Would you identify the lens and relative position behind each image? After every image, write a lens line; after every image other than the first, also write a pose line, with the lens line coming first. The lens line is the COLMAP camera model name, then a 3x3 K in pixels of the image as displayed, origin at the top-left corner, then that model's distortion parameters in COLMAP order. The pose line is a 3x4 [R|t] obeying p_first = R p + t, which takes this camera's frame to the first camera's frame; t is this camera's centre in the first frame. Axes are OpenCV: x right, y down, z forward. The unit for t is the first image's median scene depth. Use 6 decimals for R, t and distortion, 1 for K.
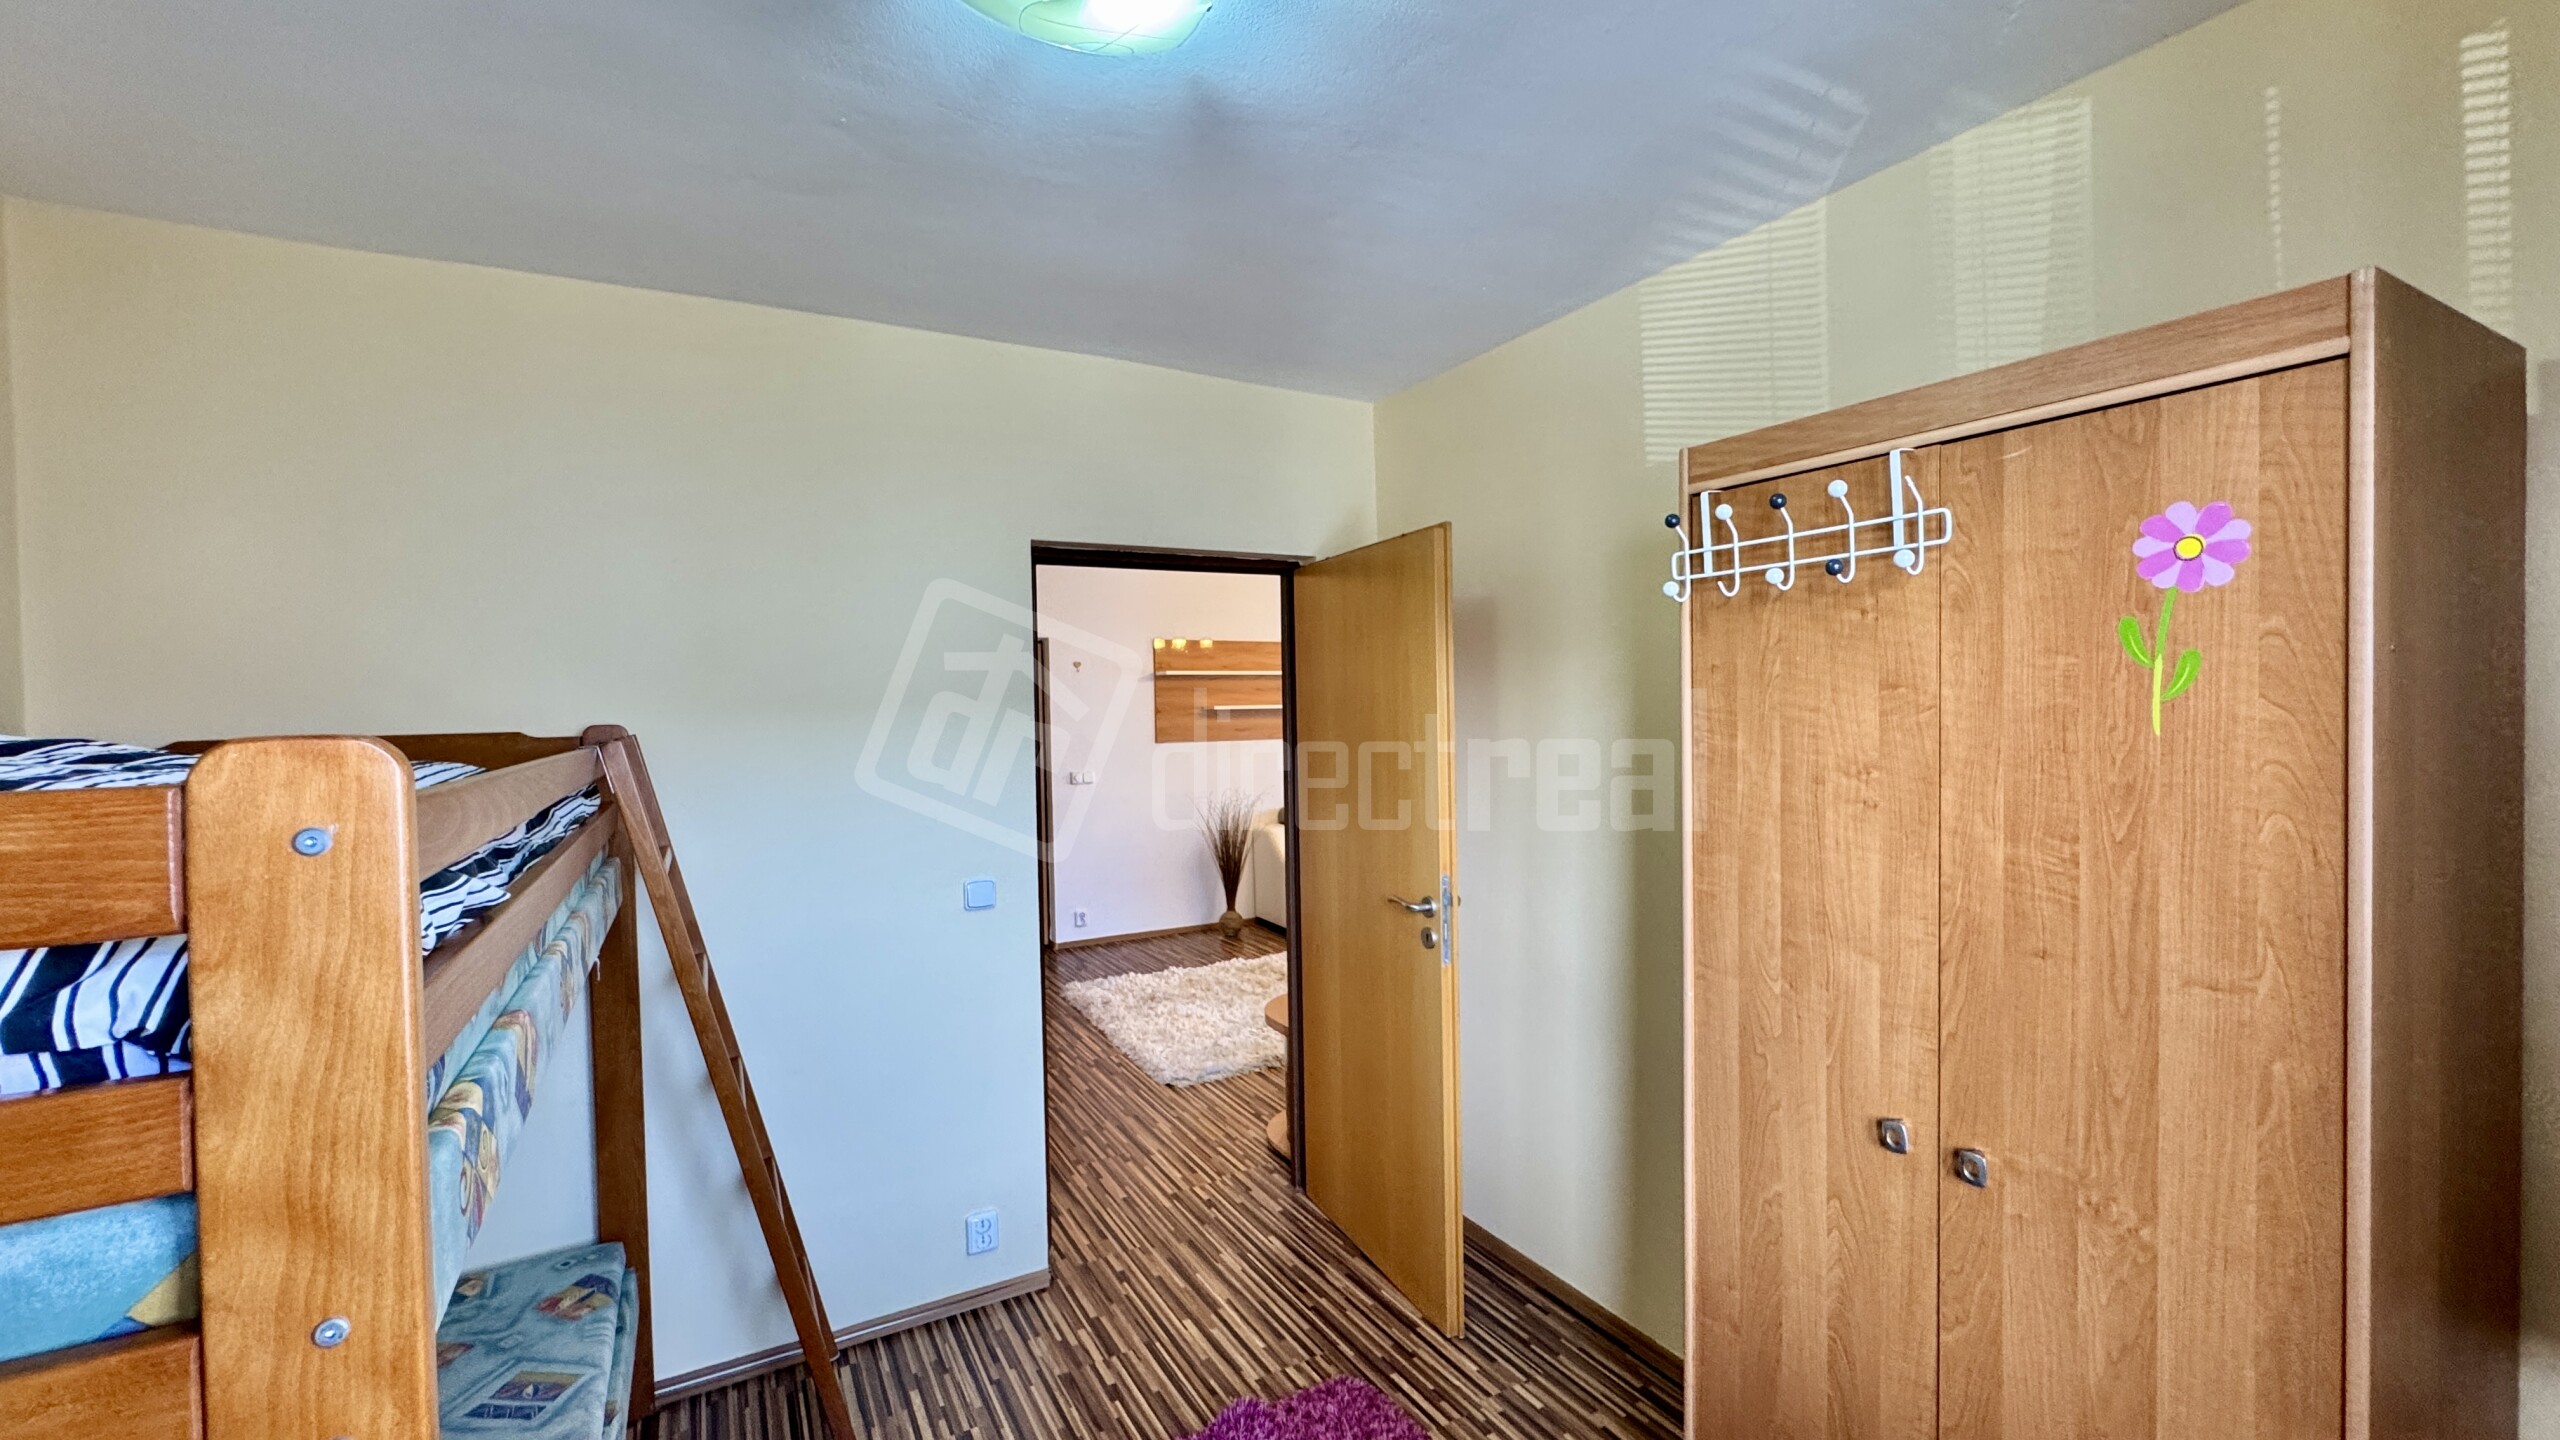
lens RADIAL K [[1026.5, 0, 1287.3], [0, 1026.5, 719.7], [0, 0, 1]] dist [-0.003311, -0.000090]
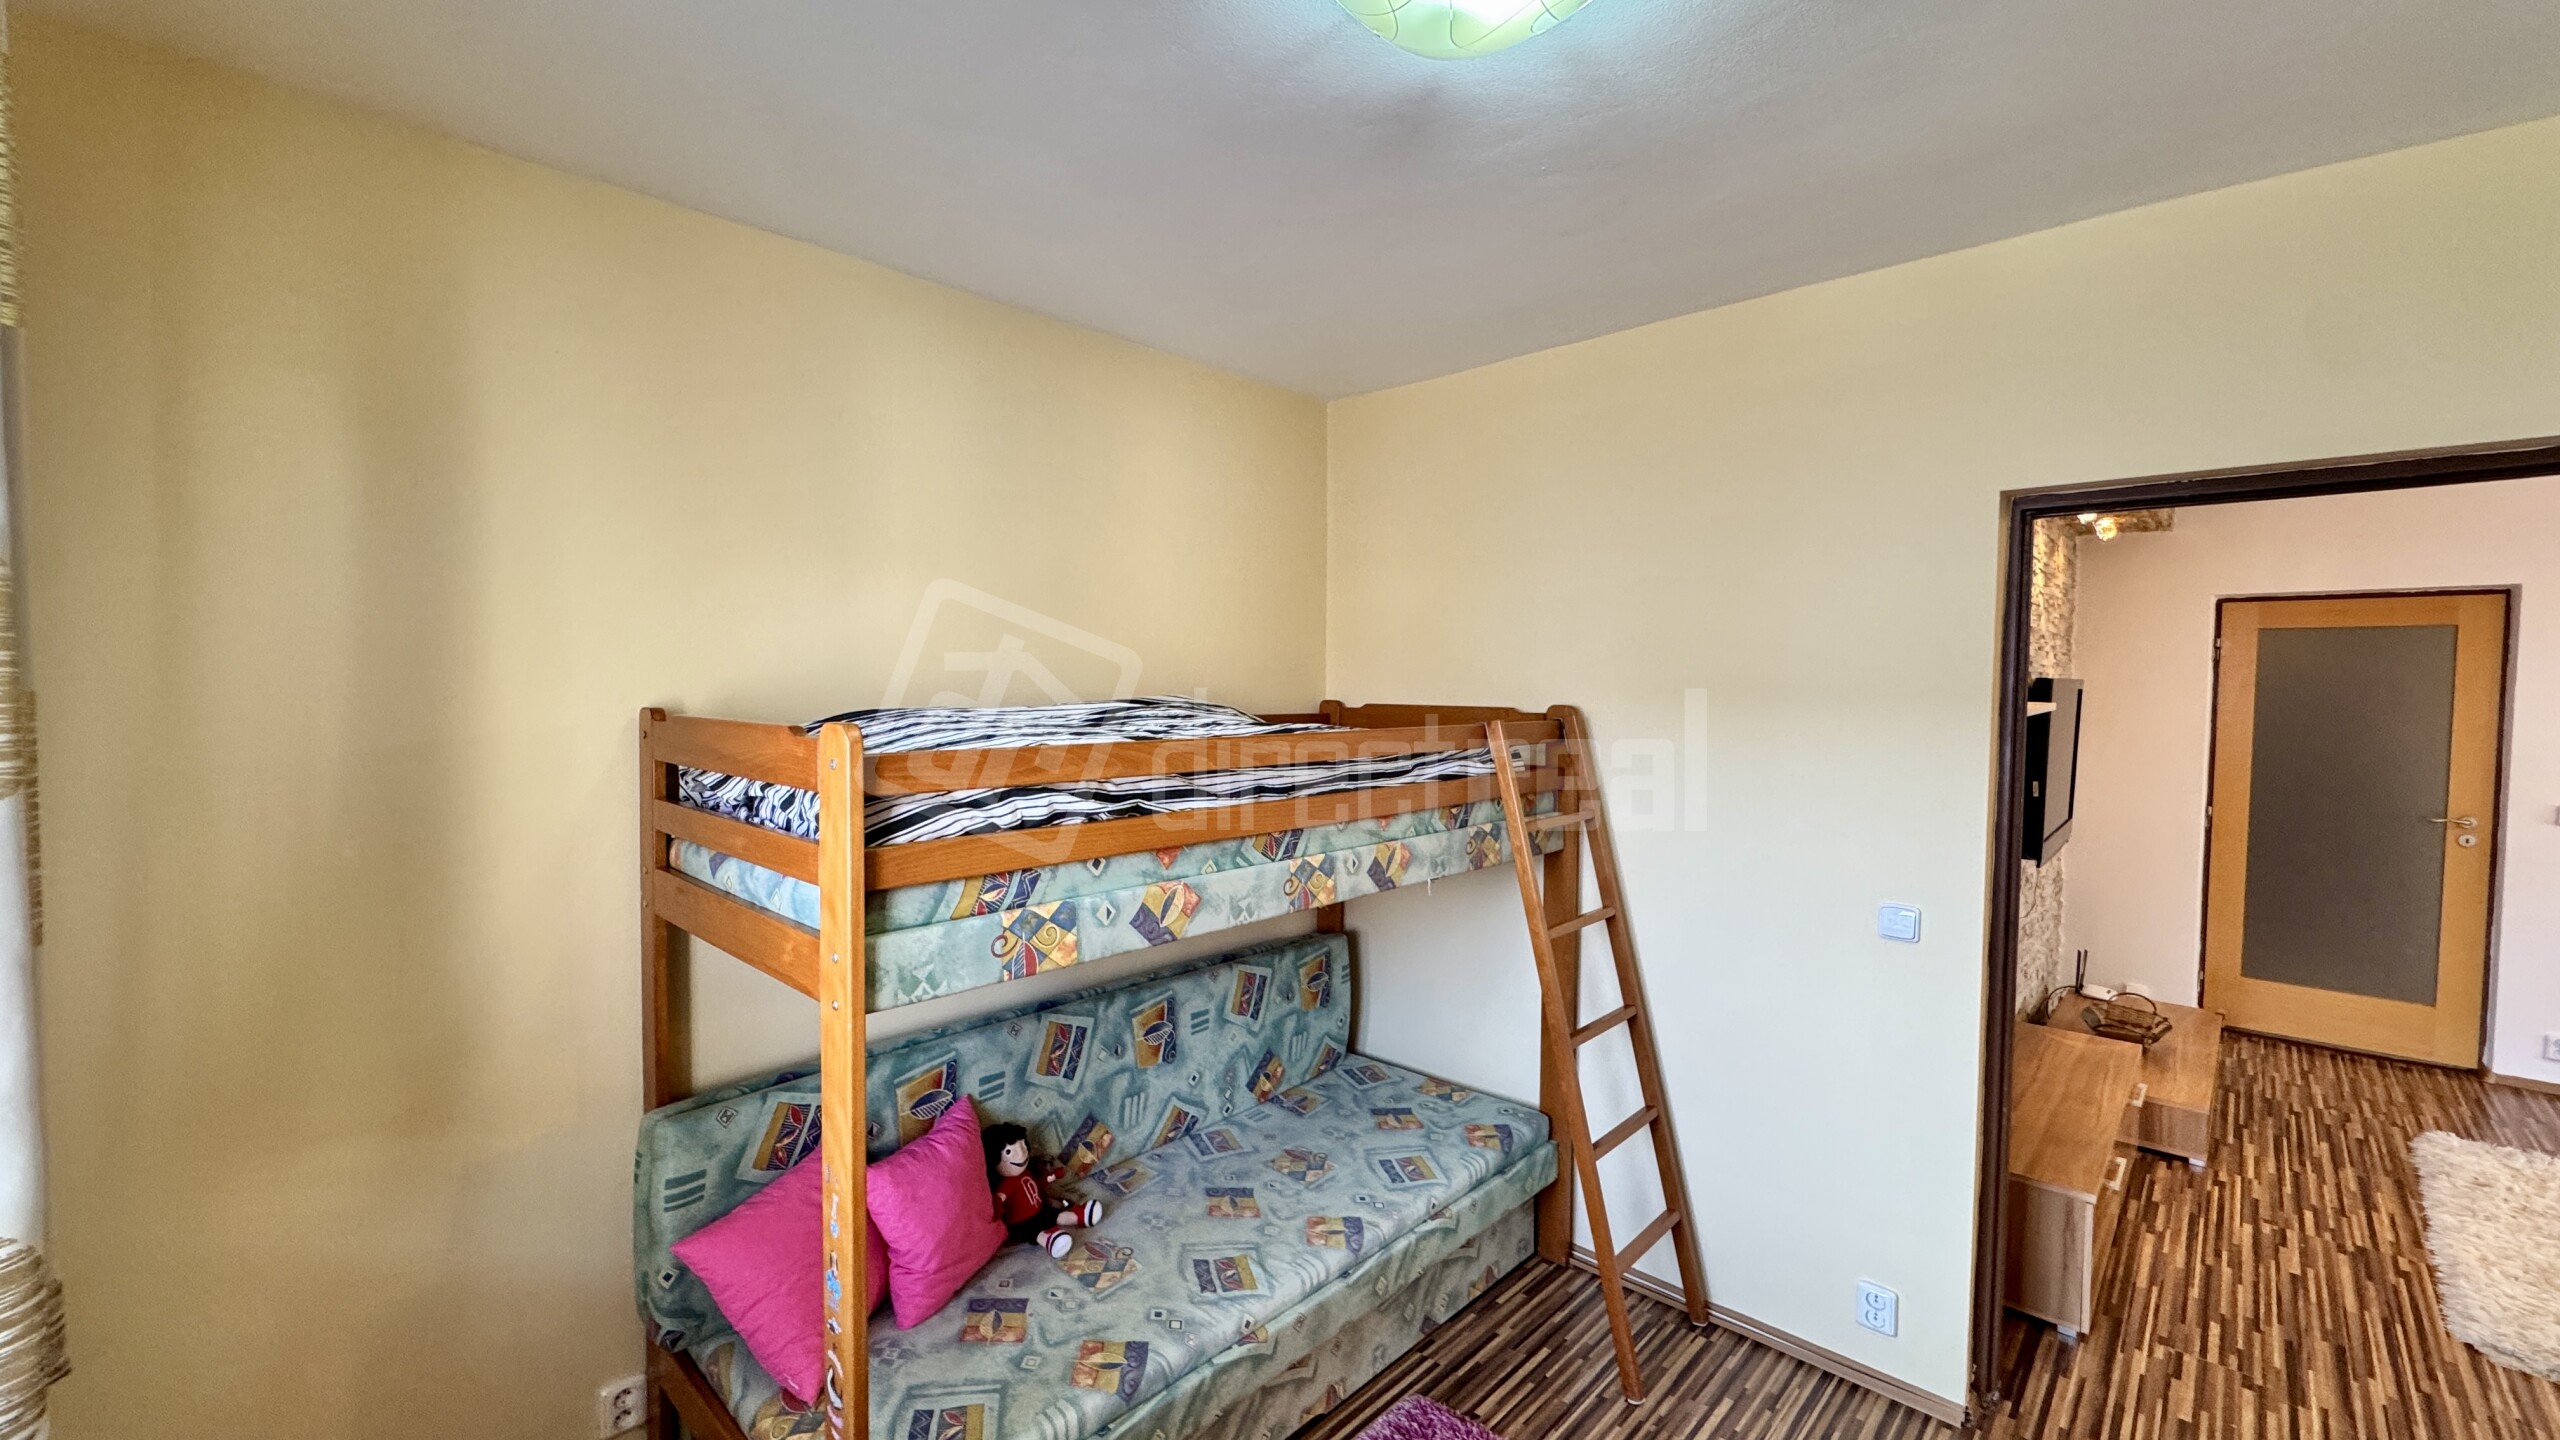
lens RADIAL K [[1026.5, 0, 1276.2], [0, 1026.5, 722.3], [0, 0, 1]] dist [-0.003311, -0.000090]
pose [[0.290065, 0.065922, -0.954734, 0.387022], [-0.027679, 0.997785, 0.060485, -0.036546], [0.956607, 0.008881, 0.291247, 0.283086]]
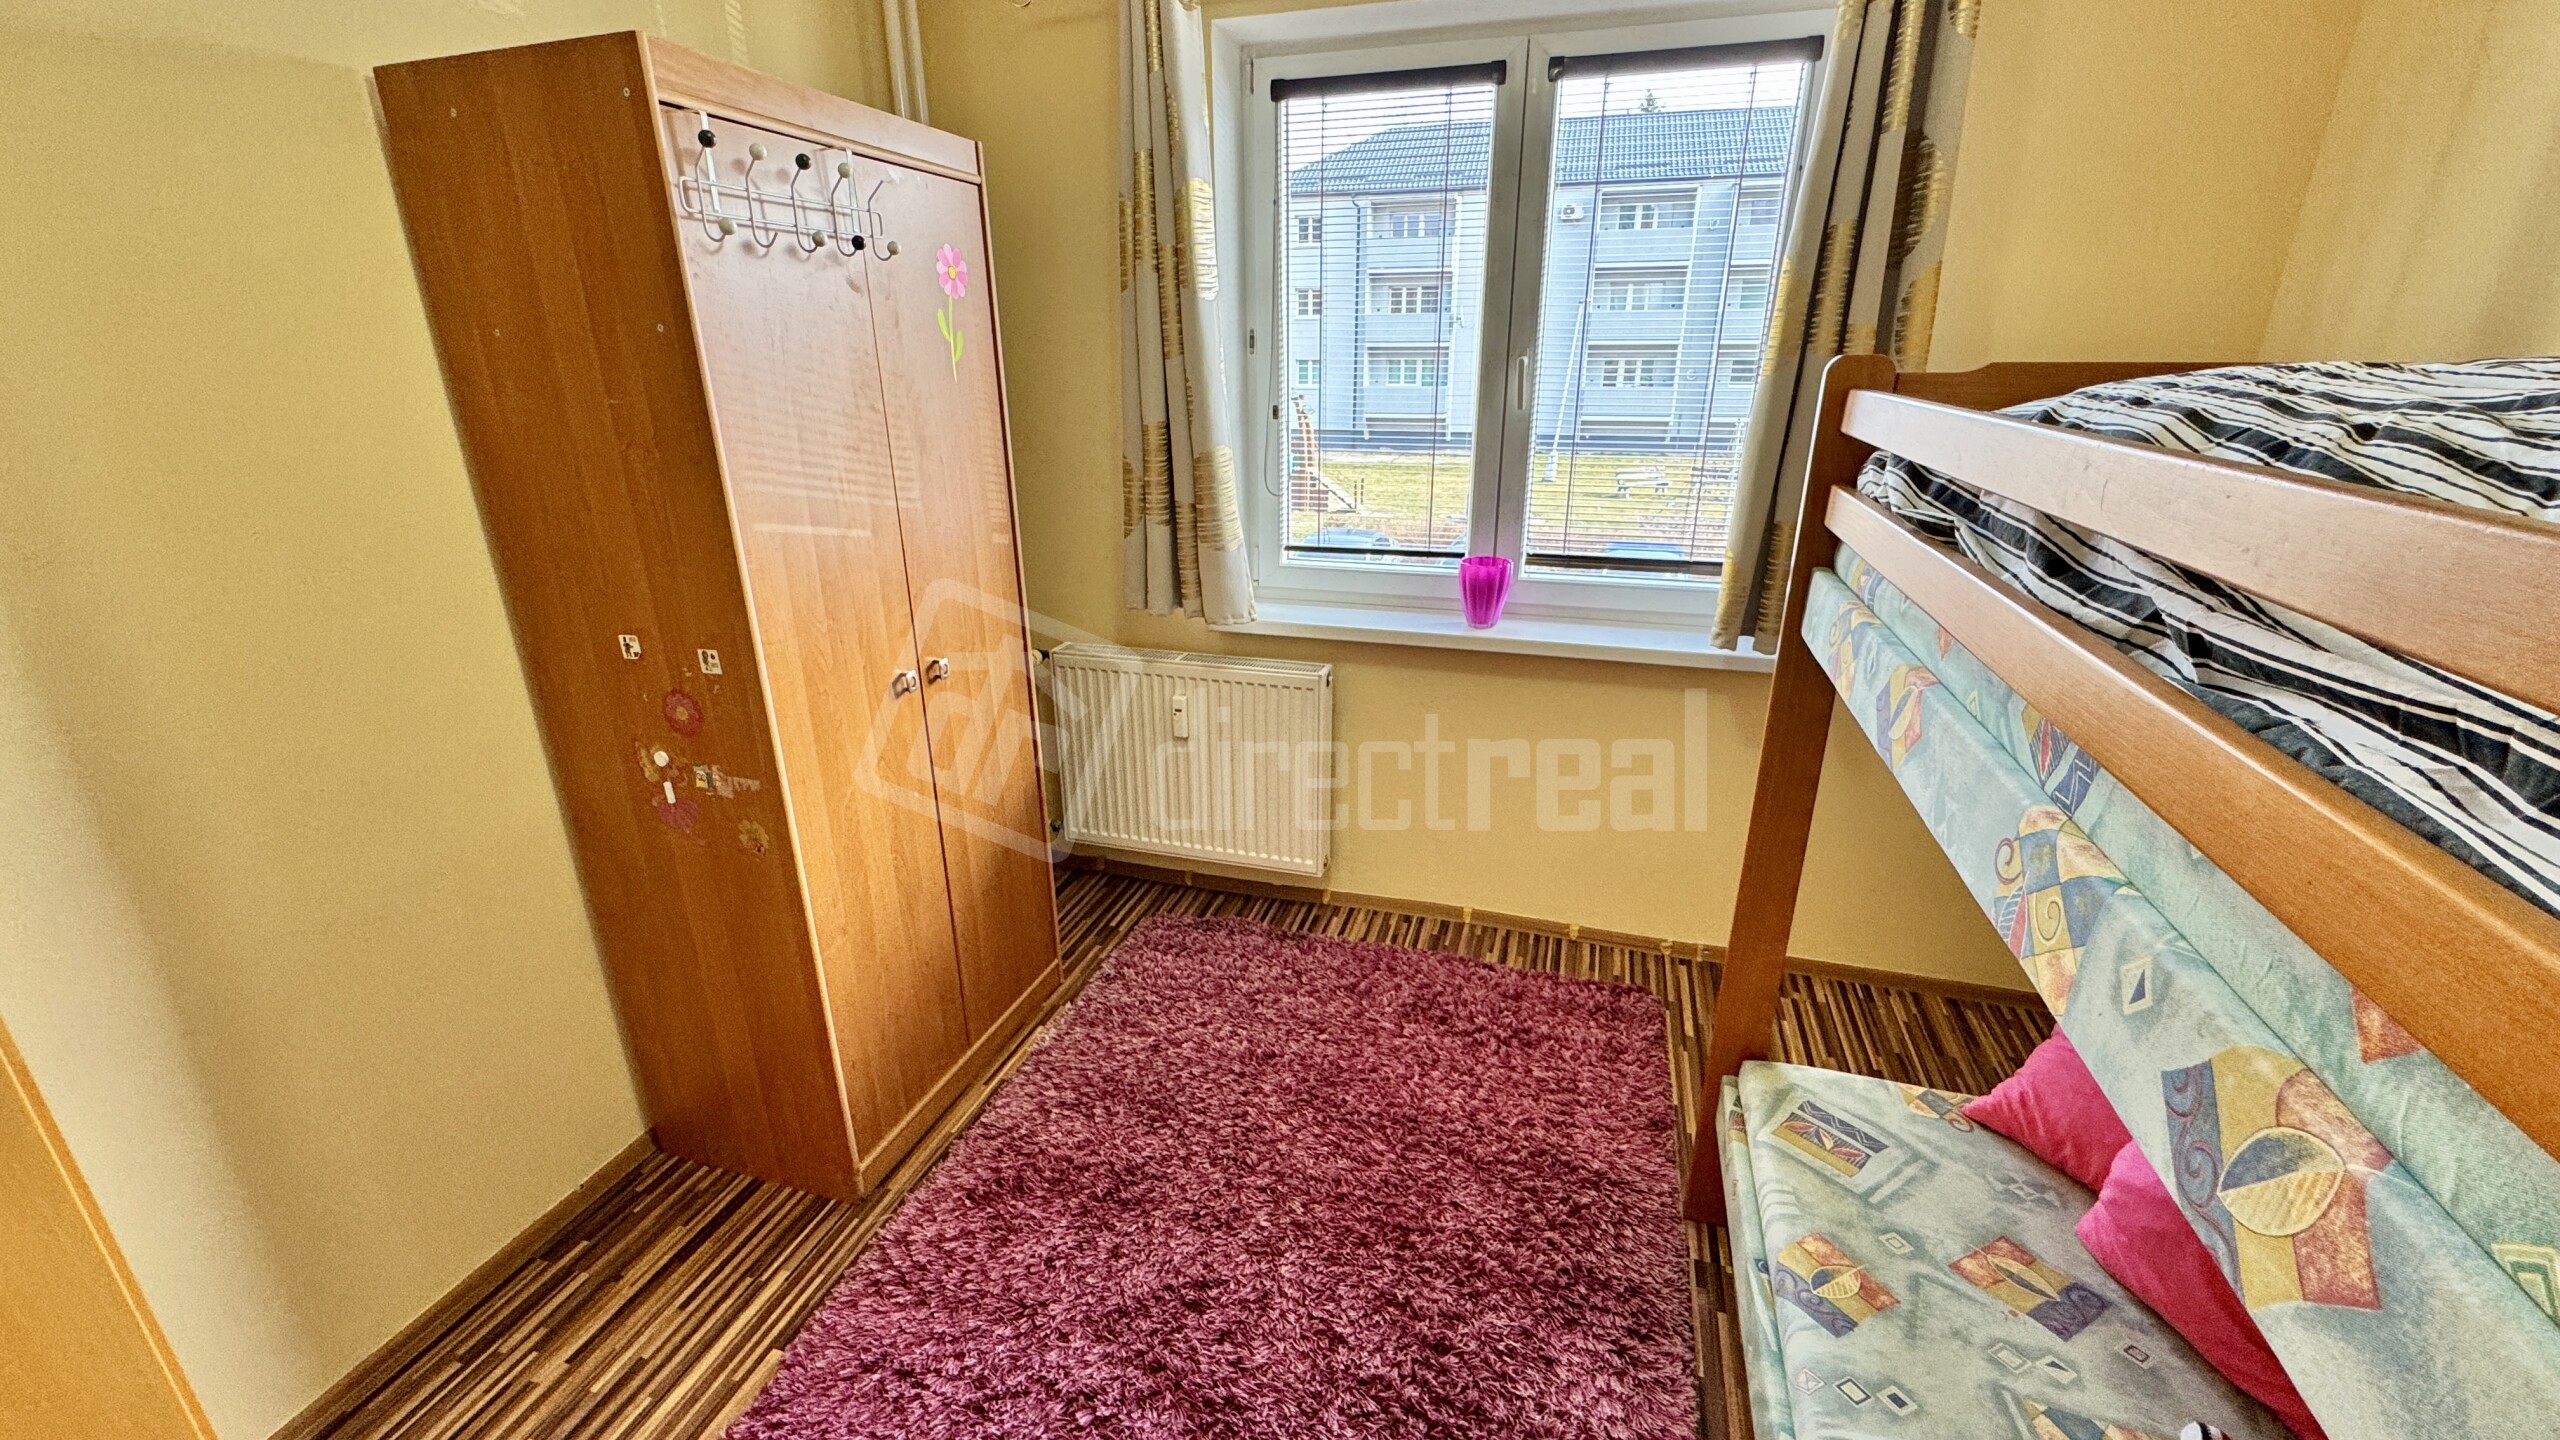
lens RADIAL K [[1026.5, 0, 1277.4], [0, 1026.5, 719.8], [0, 0, 1]] dist [-0.003311, -0.000090]
pose [[-0.688235, -0.226674, 0.689167, -0.432360], [0.030910, 0.939912, 0.340015, -0.009792], [-0.724829, 0.255313, -0.639874, 0.880775]]
